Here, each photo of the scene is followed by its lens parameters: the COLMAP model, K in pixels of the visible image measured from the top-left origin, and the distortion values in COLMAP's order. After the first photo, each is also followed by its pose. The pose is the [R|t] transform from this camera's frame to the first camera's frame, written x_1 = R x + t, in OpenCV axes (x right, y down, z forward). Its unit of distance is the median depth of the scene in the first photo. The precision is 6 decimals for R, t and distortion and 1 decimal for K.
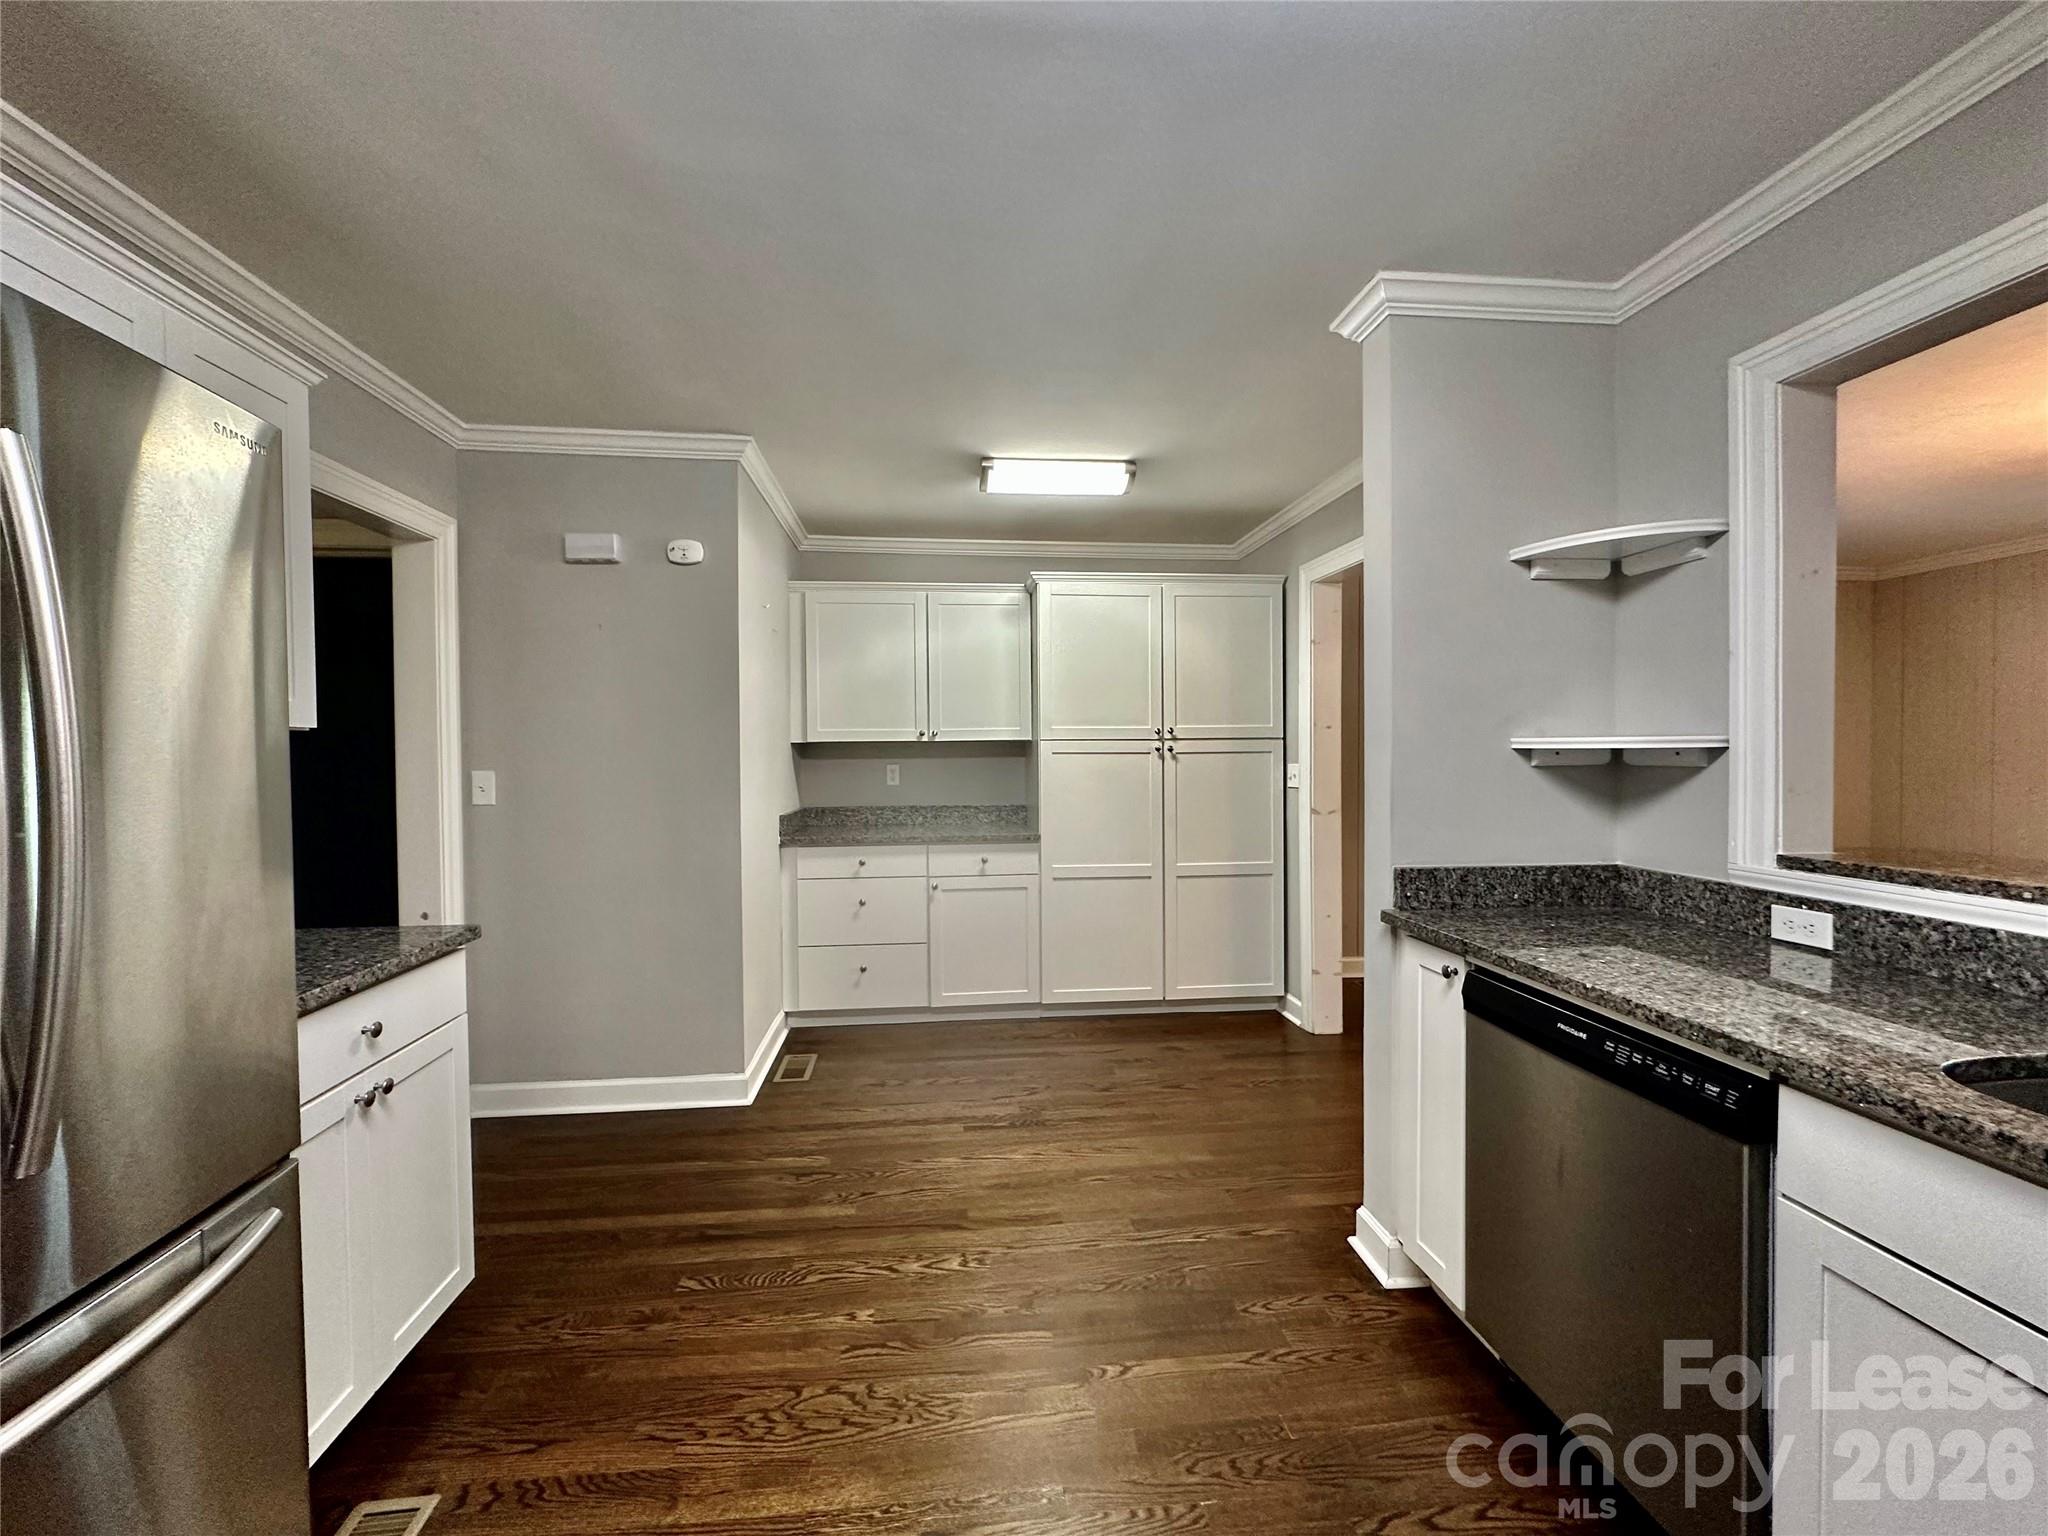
lens RADIAL K [[816.9, 0, 1012.7], [0, 816.9, 757.3], [0, 0, 1]] dist [0.000868, -0.000433]
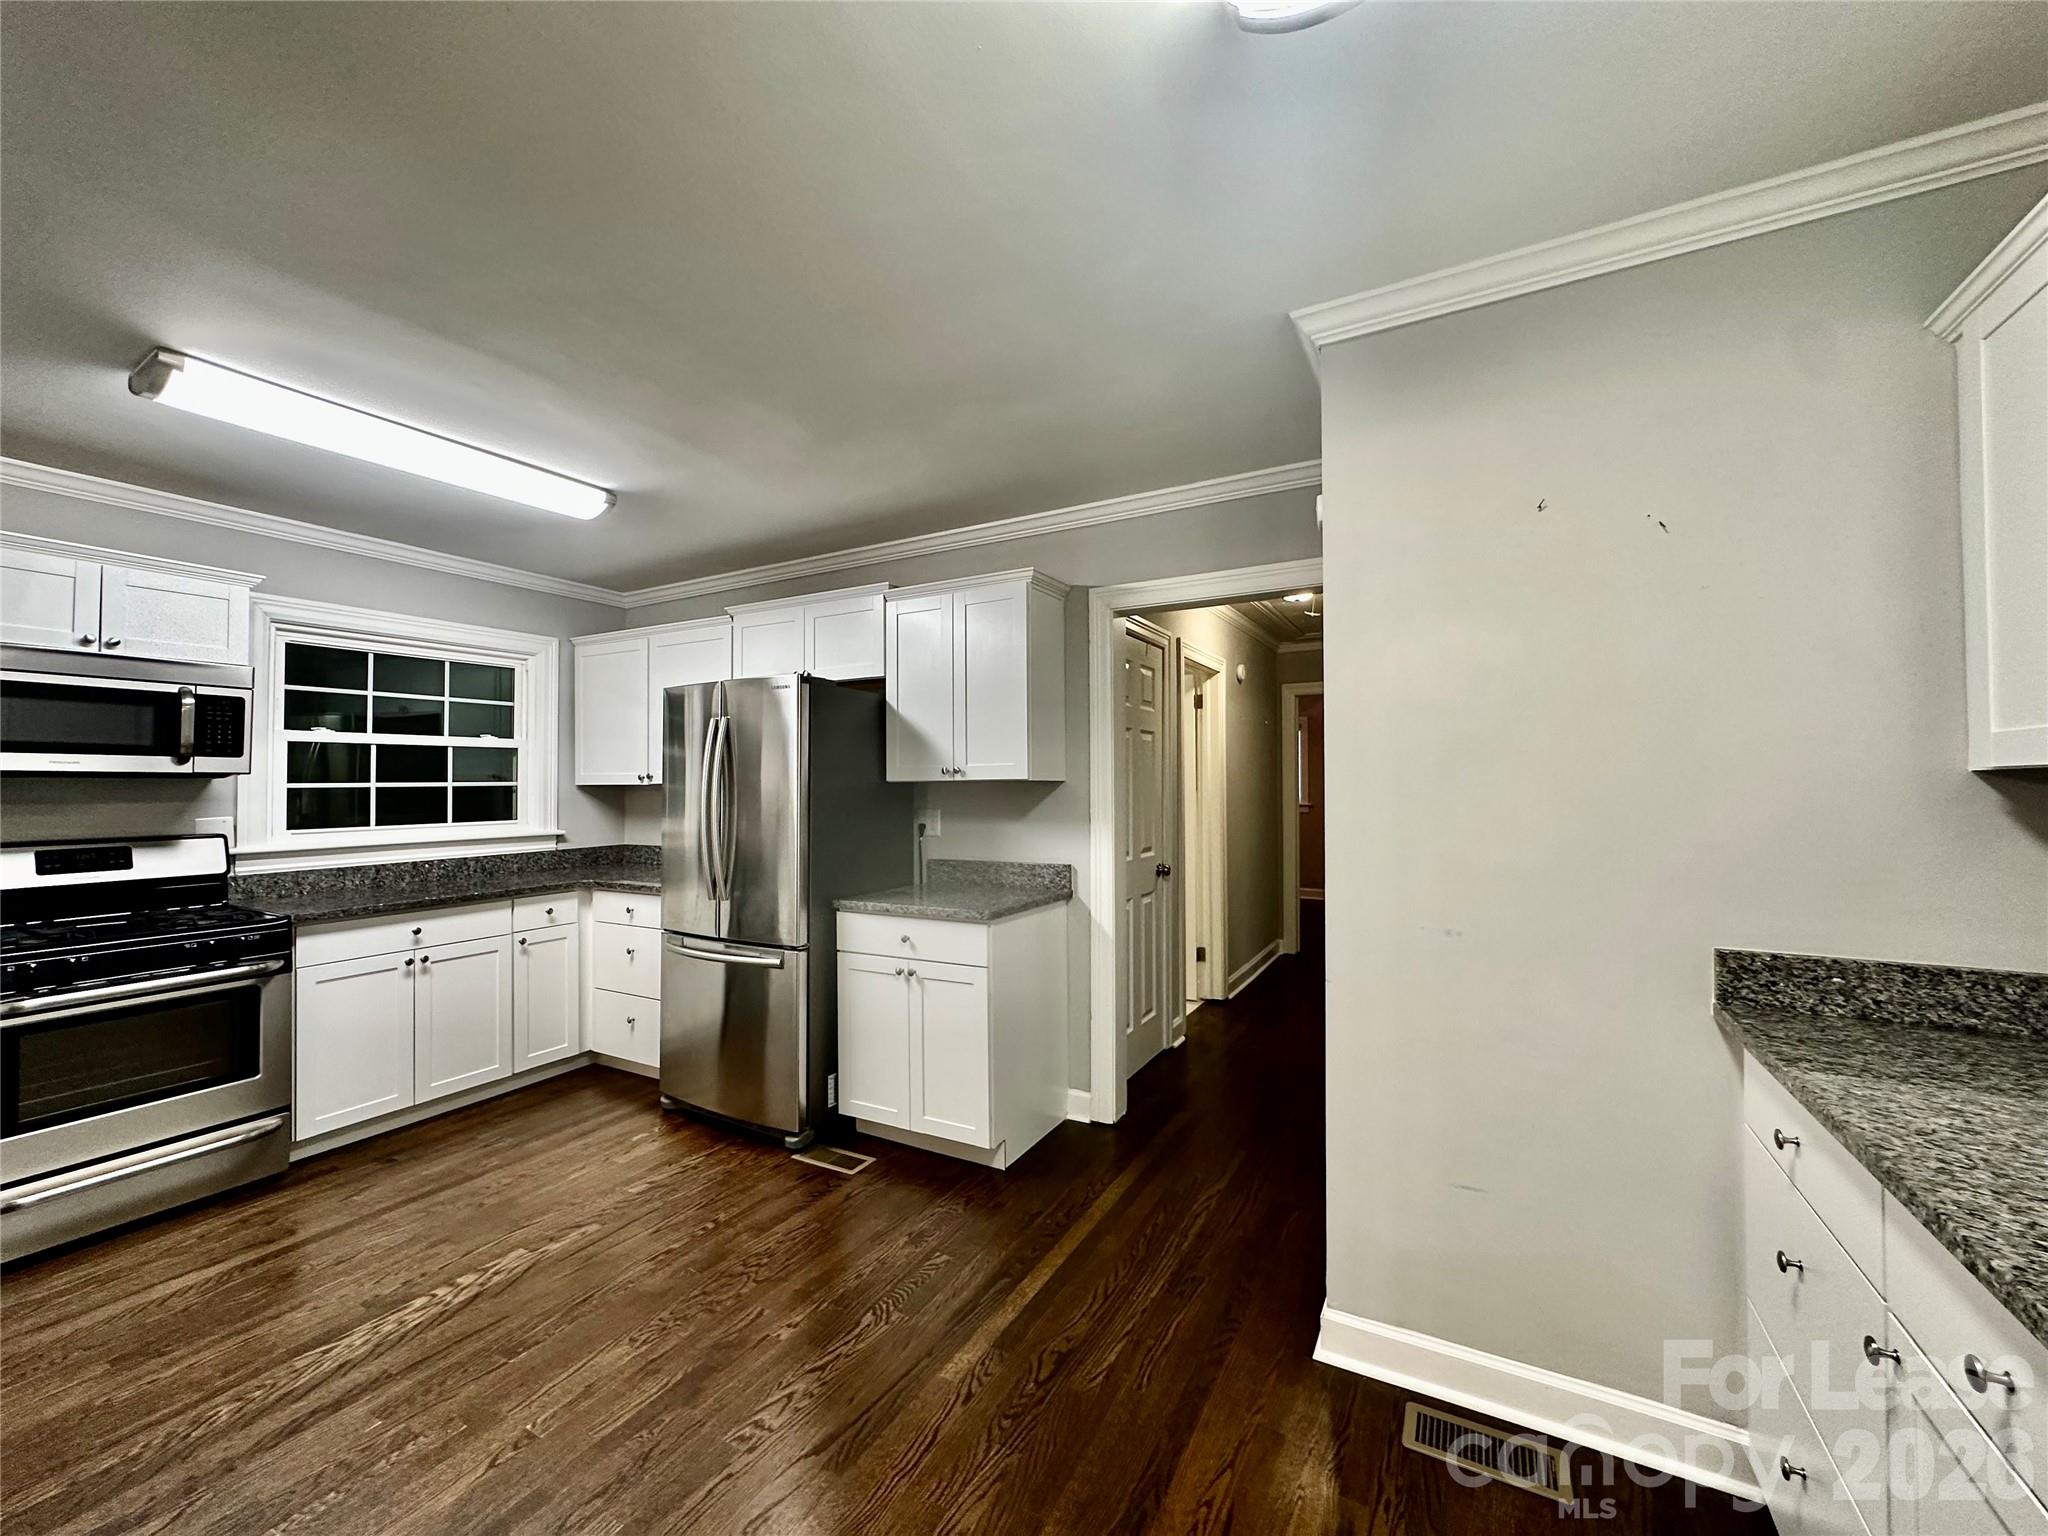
lens RADIAL K [[816.9, 0, 1025.8], [0, 816.9, 767.4], [0, 0, 1]] dist [0.000868, -0.000433]
pose [[-0.567005, -0.009295, -0.823662, 0.671045], [0.002730, 0.999910, -0.013163, -0.045619], [0.823710, -0.009712, -0.566929, 2.406581]]
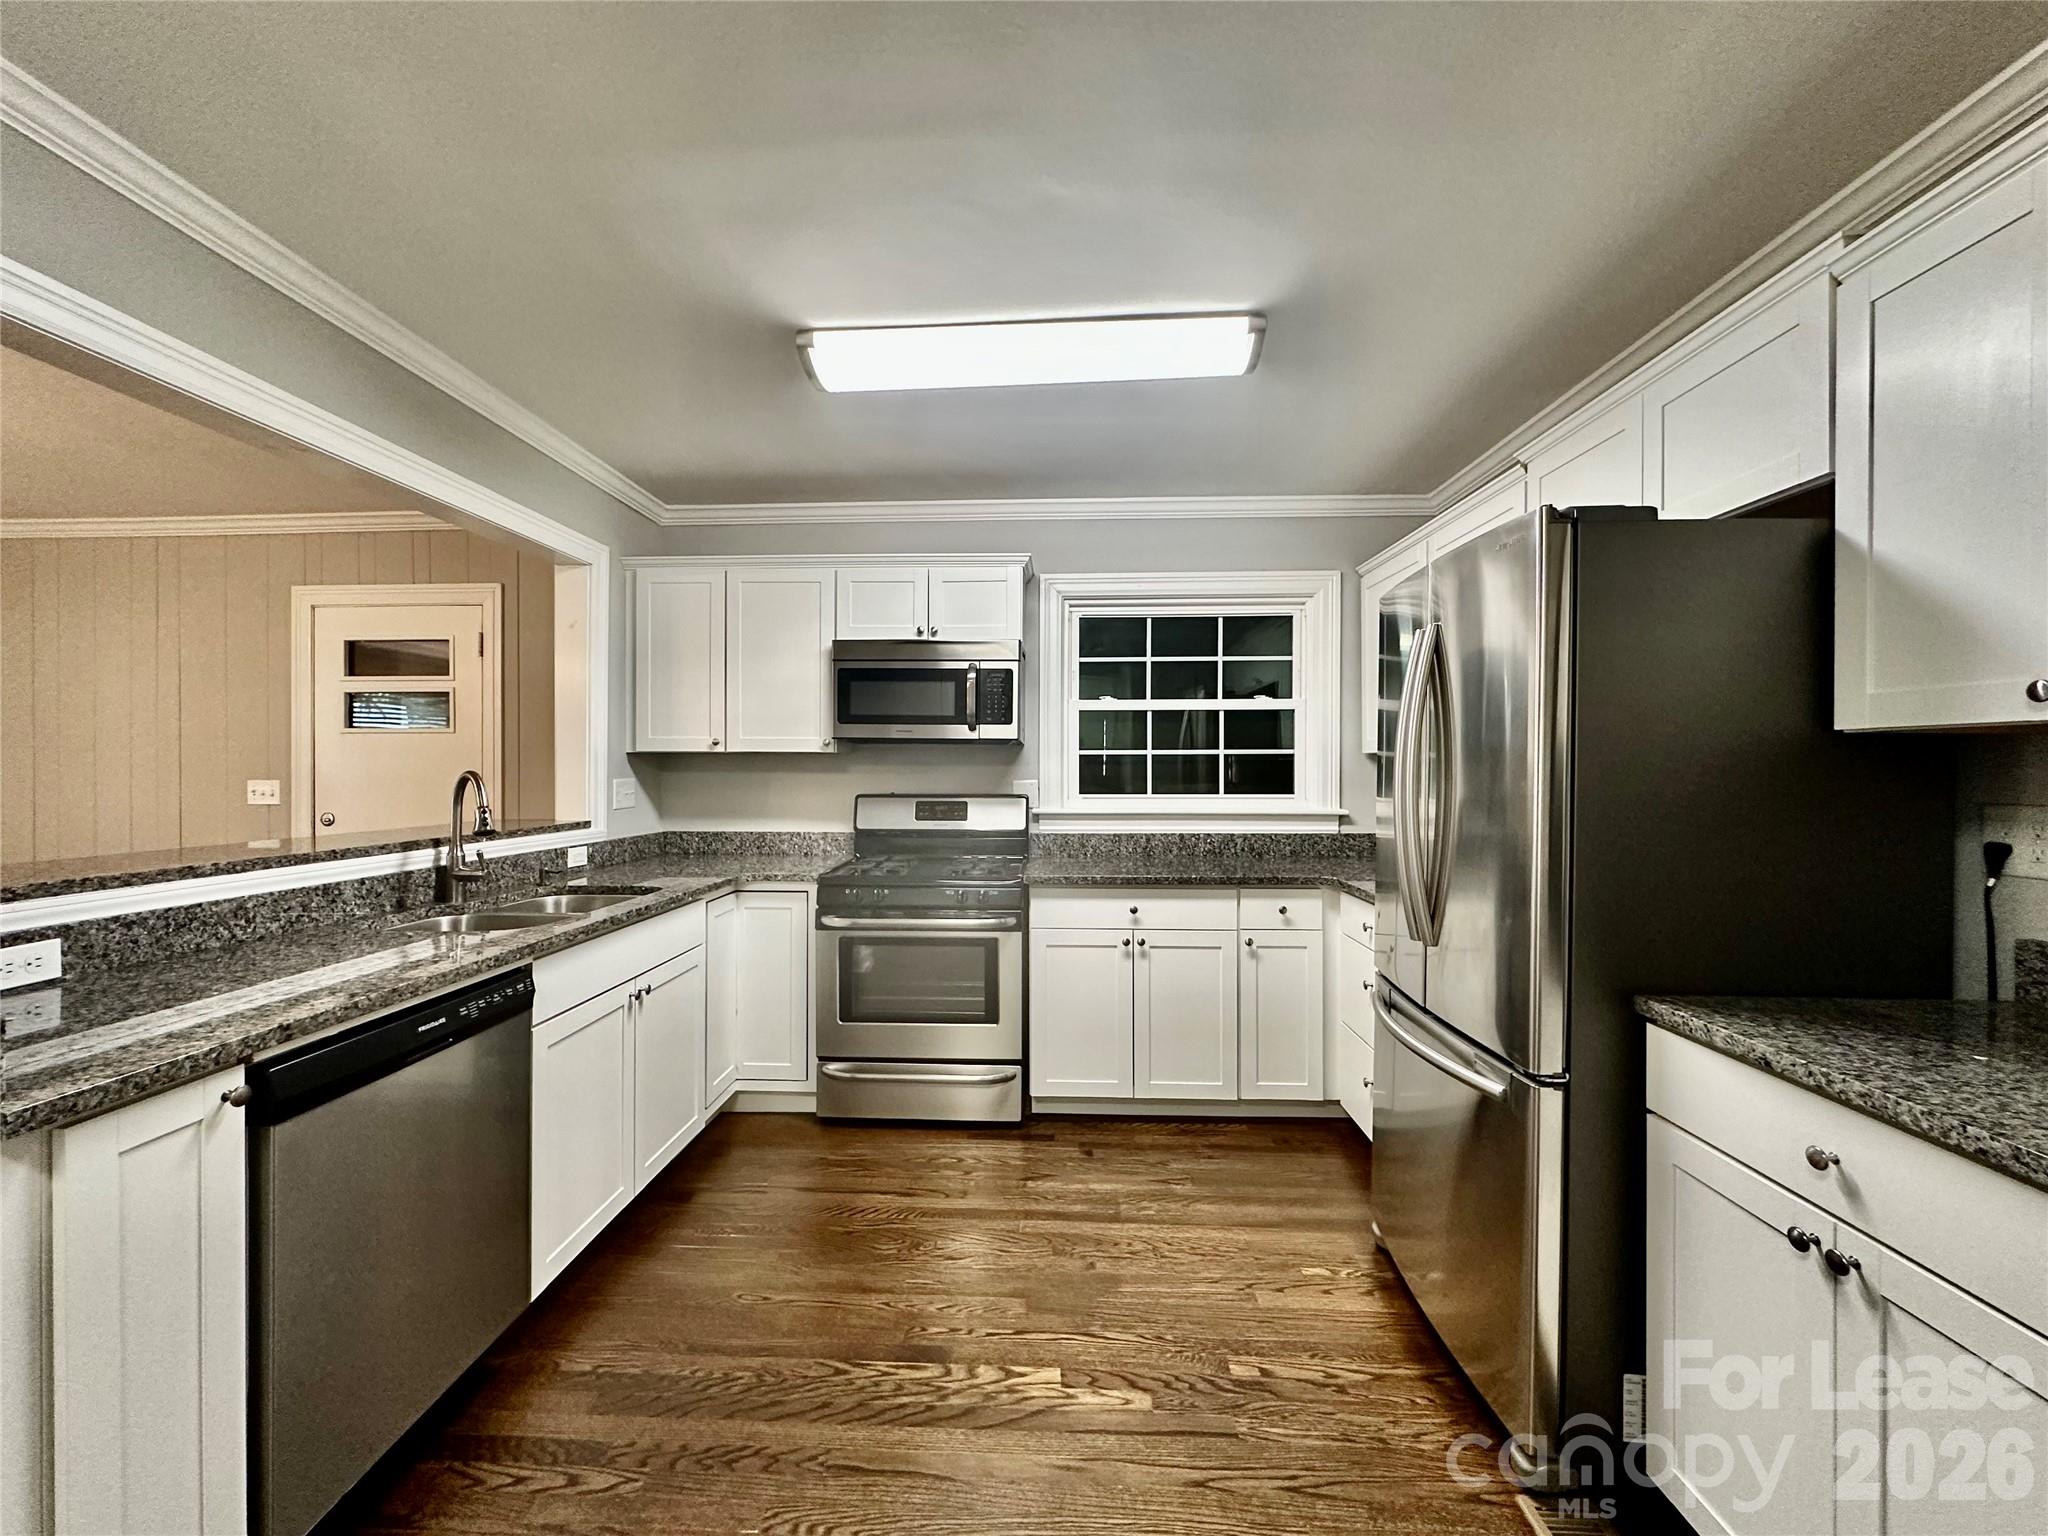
lens RADIAL K [[816.9, 0, 1021.8], [0, 816.9, 767.8], [0, 0, 1]] dist [0.000868, -0.000433]
pose [[-0.988738, 0.001077, 0.149655, -0.220990], [0.002367, 0.999962, 0.008442, -0.005795], [-0.149641, 0.008701, -0.988702, 1.841141]]
